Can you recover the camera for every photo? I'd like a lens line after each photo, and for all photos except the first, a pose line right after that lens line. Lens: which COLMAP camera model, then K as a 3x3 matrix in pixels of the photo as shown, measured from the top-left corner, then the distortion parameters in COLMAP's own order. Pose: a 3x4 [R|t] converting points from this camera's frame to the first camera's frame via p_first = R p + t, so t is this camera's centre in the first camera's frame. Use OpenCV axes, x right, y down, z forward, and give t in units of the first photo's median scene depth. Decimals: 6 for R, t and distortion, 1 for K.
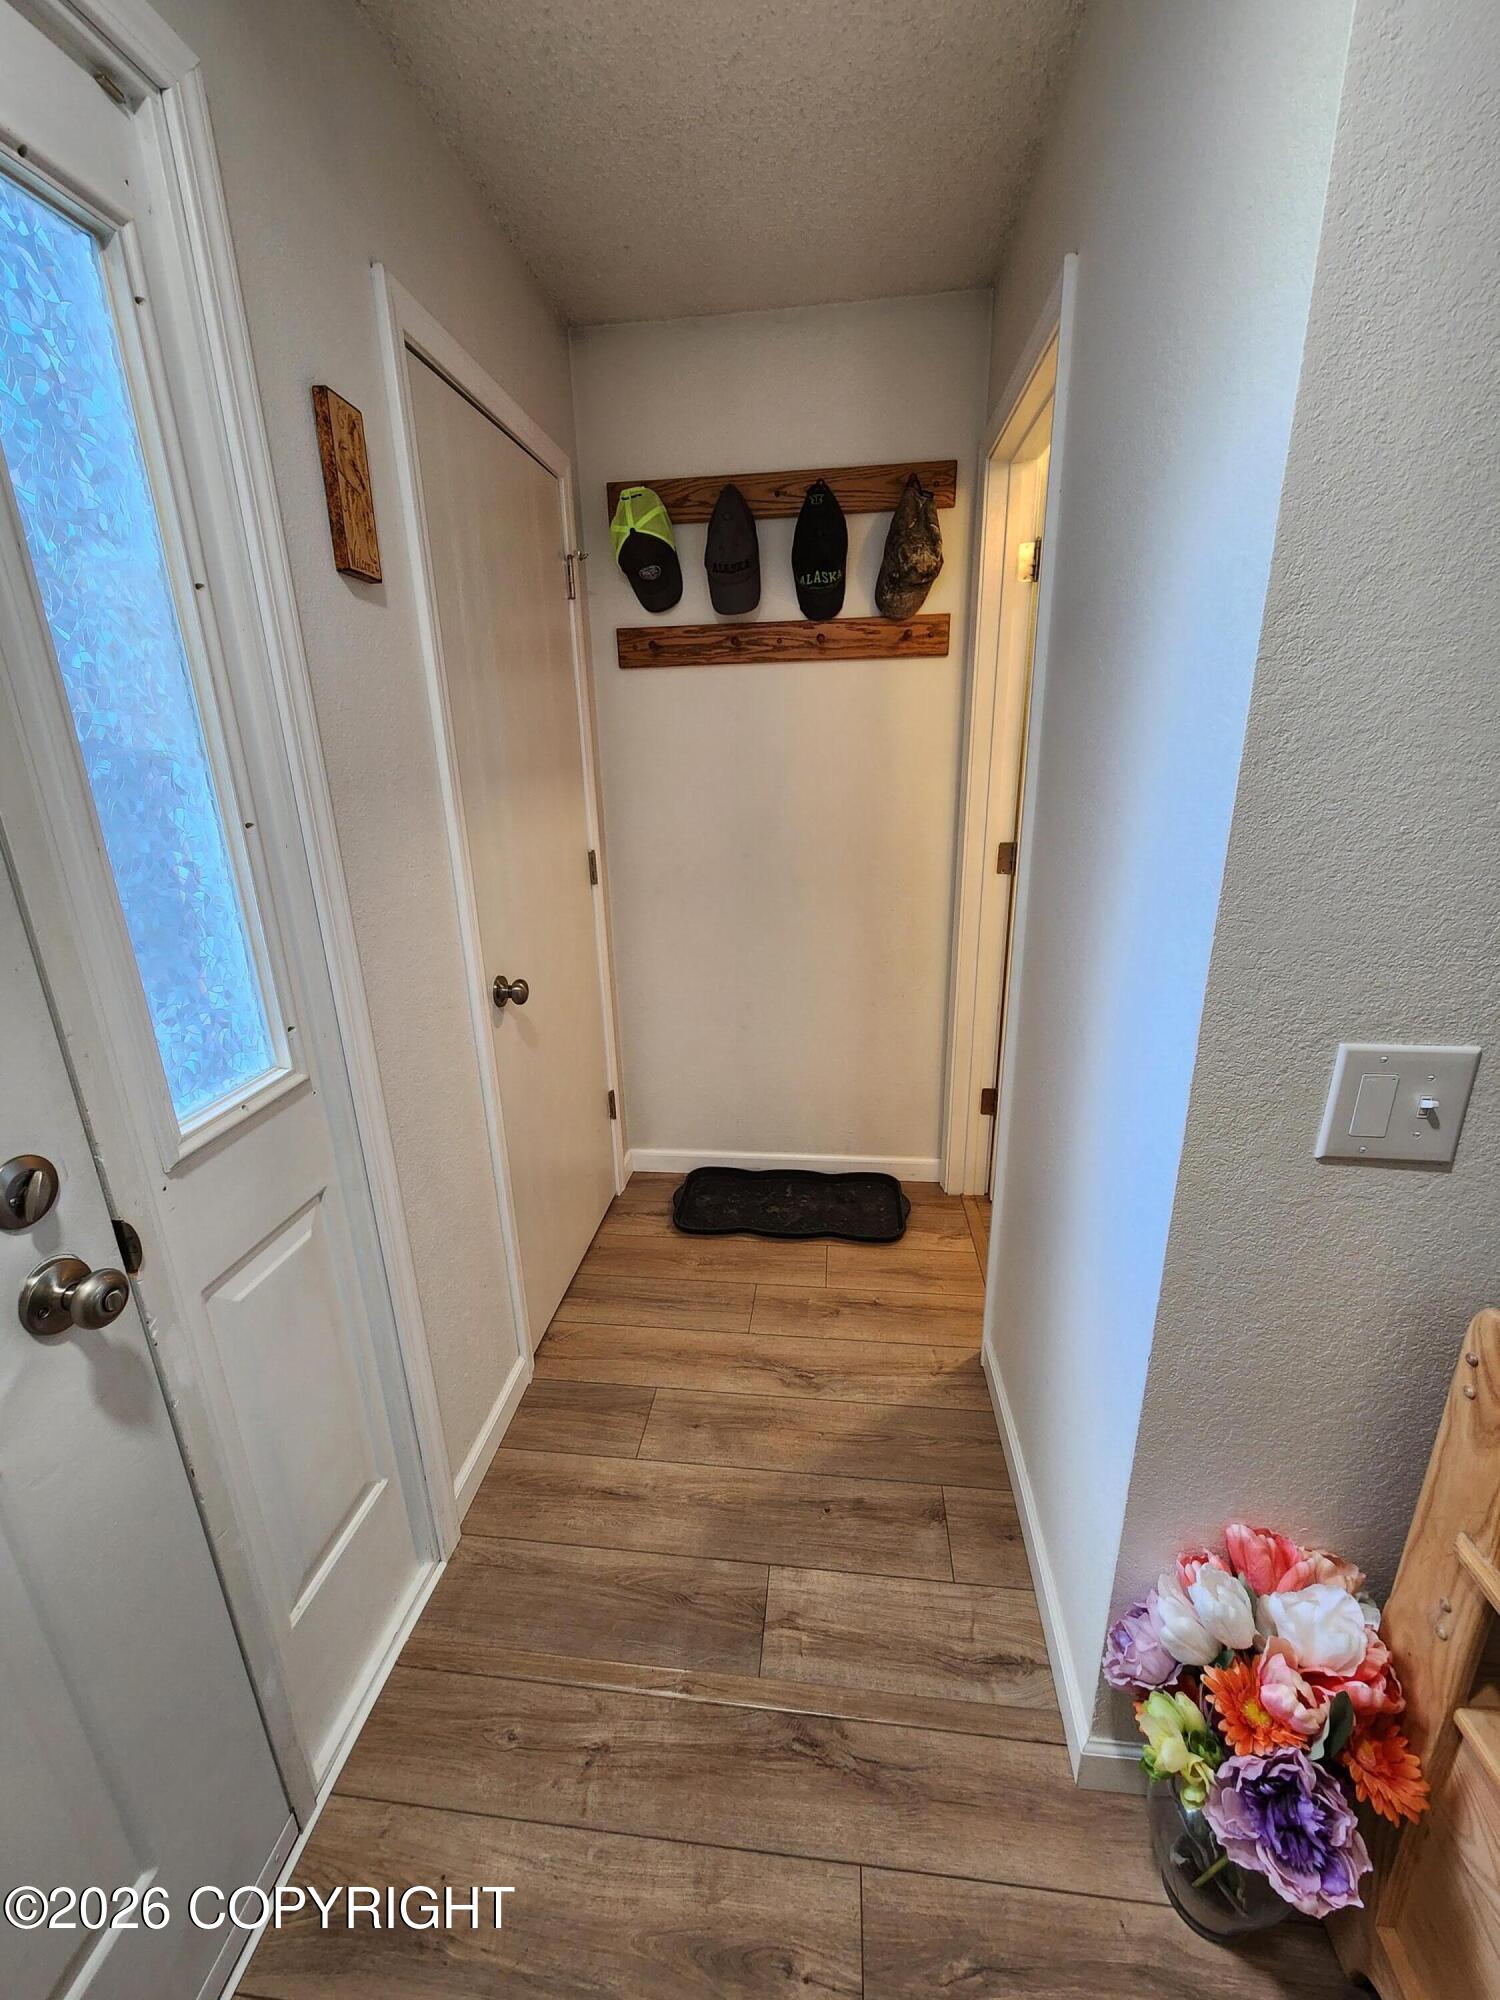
lens RADIAL K [[814.9, 0, 740.6], [0, 814.9, 1000.5], [0, 0, 1]] dist [0.001719, 0.000683]
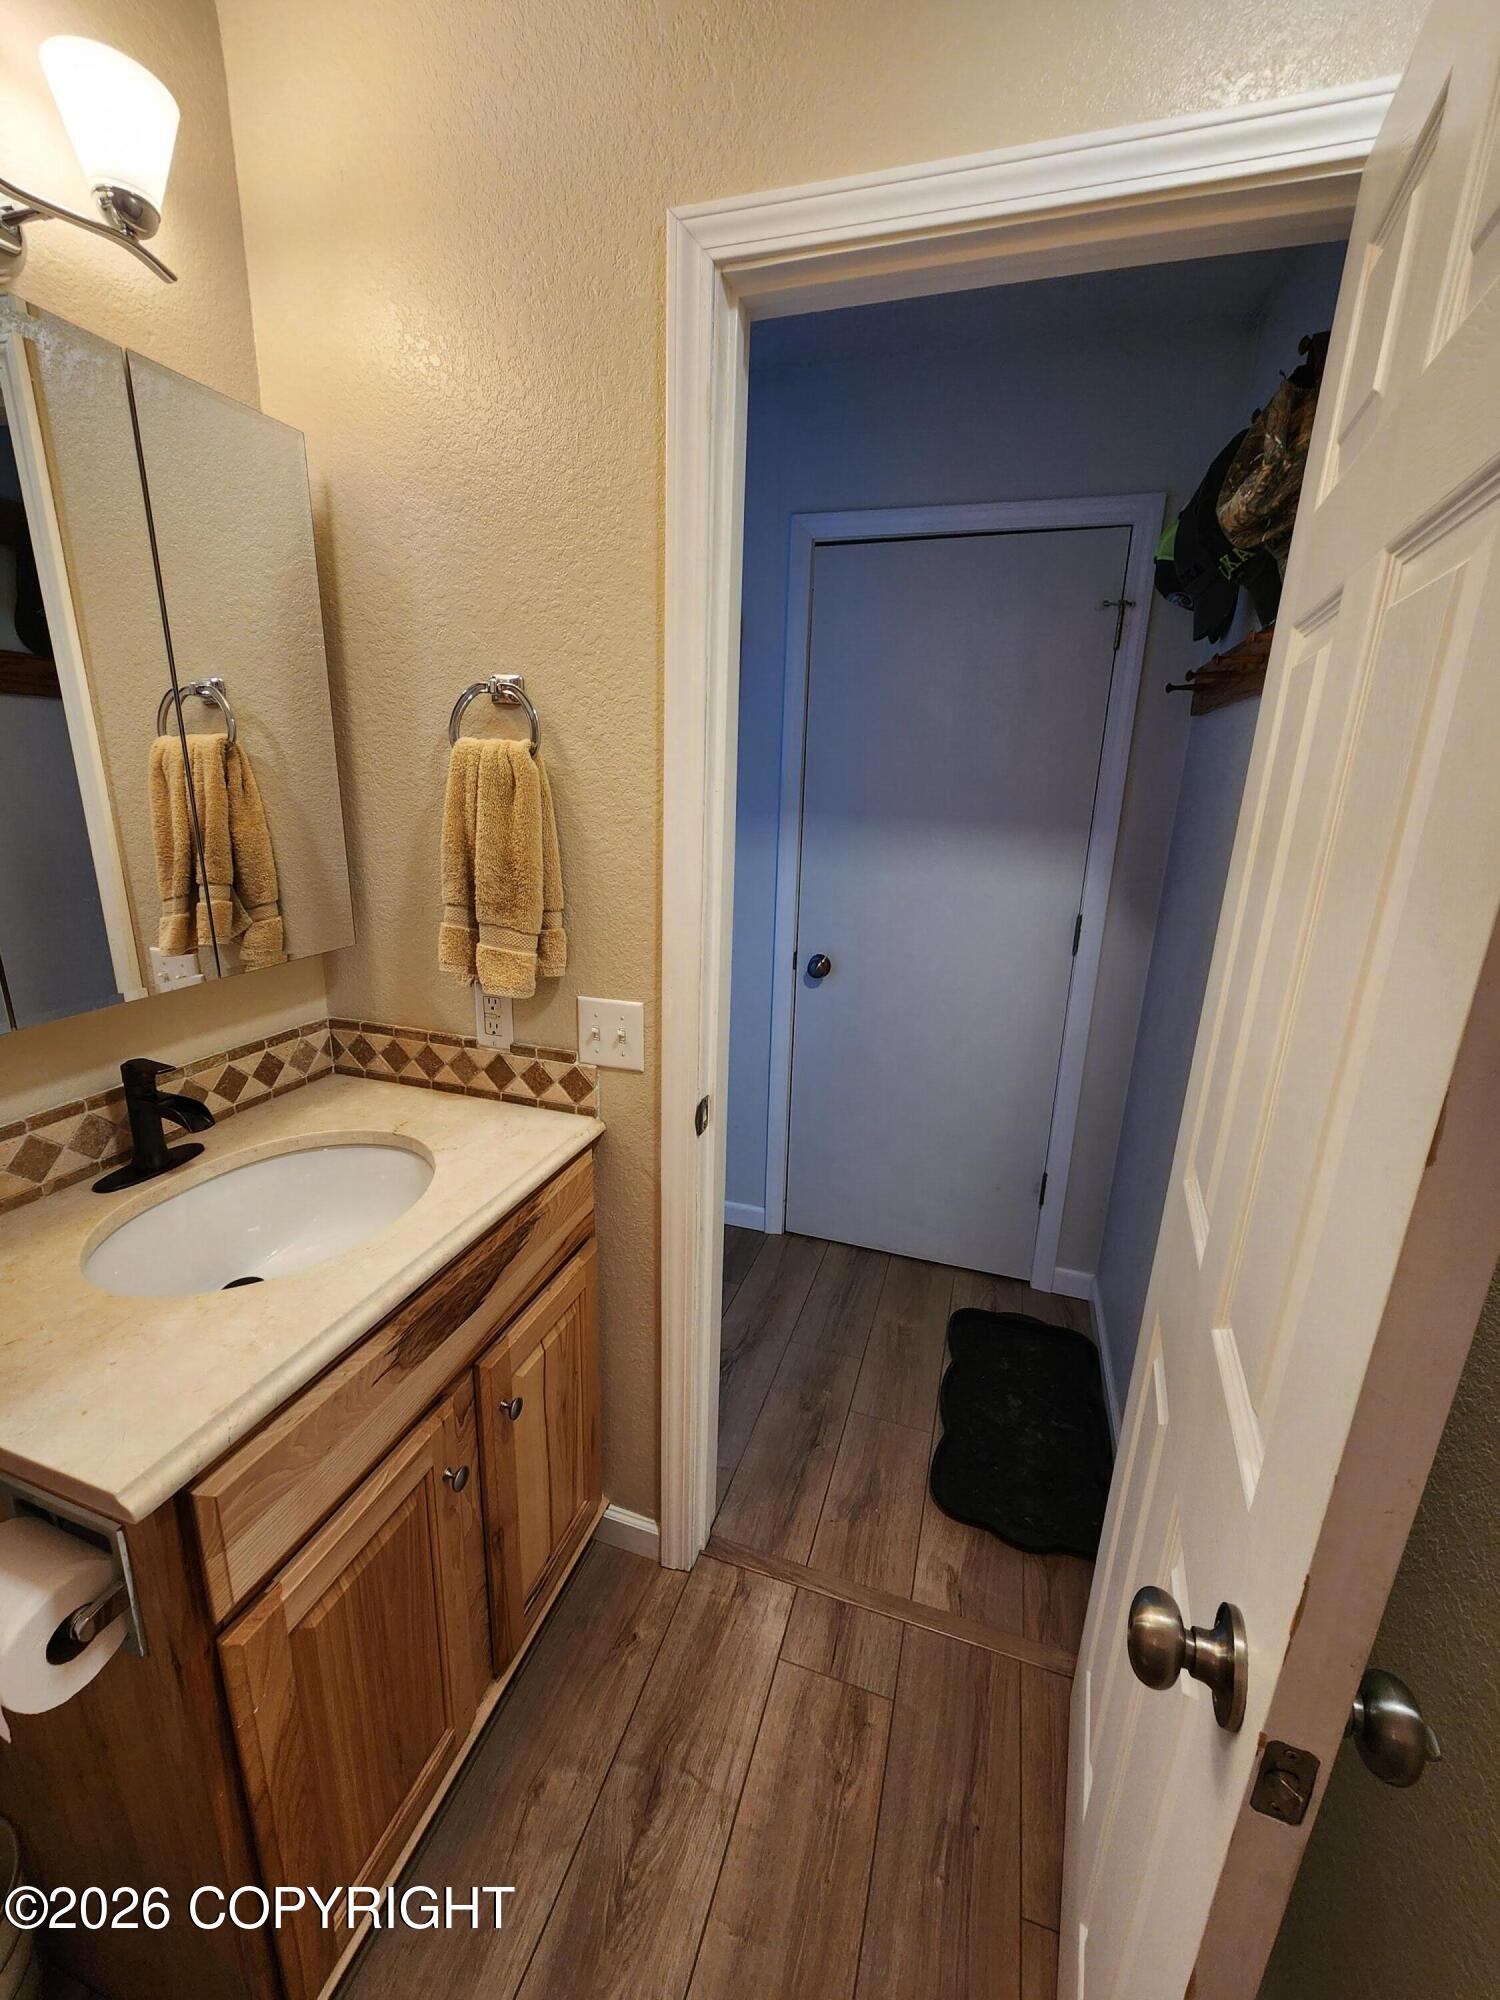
lens RADIAL K [[820.0, 0, 740.6], [0, 820.0, 1006.3], [0, 0, 1]] dist [-0.000643, -0.000418]
pose [[-0.190176, 0.324347, -0.926624, 1.036726], [-0.312763, 0.874656, 0.370346, -0.435065], [0.930598, 0.360244, -0.064895, 0.968054]]
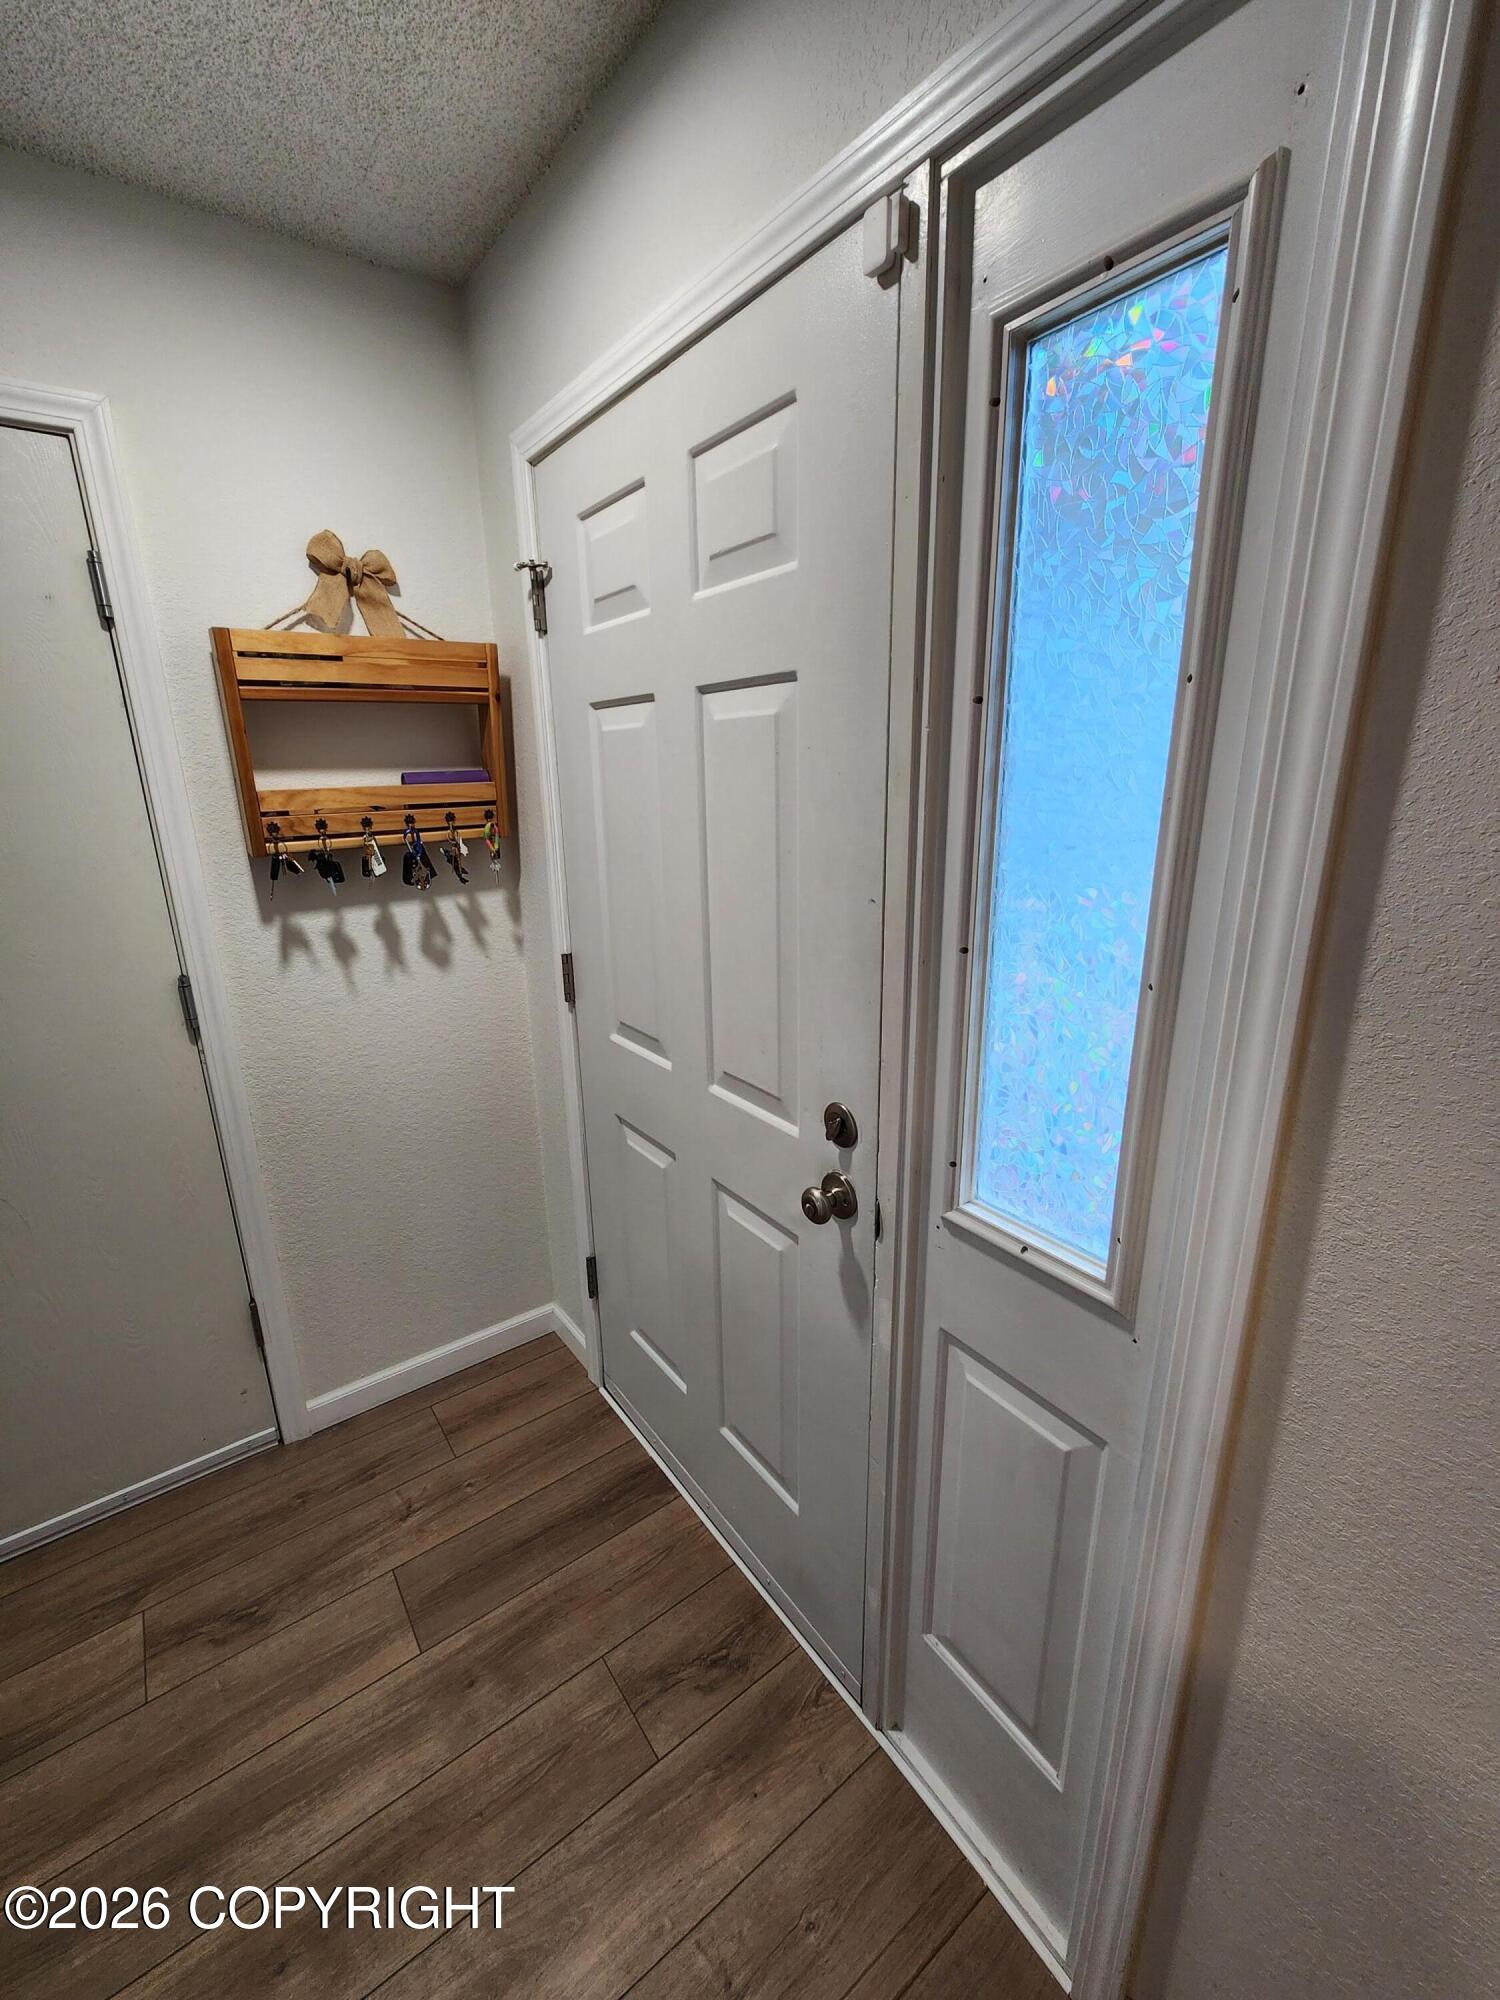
lens RADIAL K [[820.0, 0, 740.6], [0, 820.0, 1006.3], [0, 0, 1]] dist [-0.000643, -0.000418]
pose [[-0.731879, 0.227672, -0.642277, 0.146707], [-0.171383, 0.850740, 0.496859, -0.463286], [0.659531, 0.473716, -0.583619, 1.091925]]
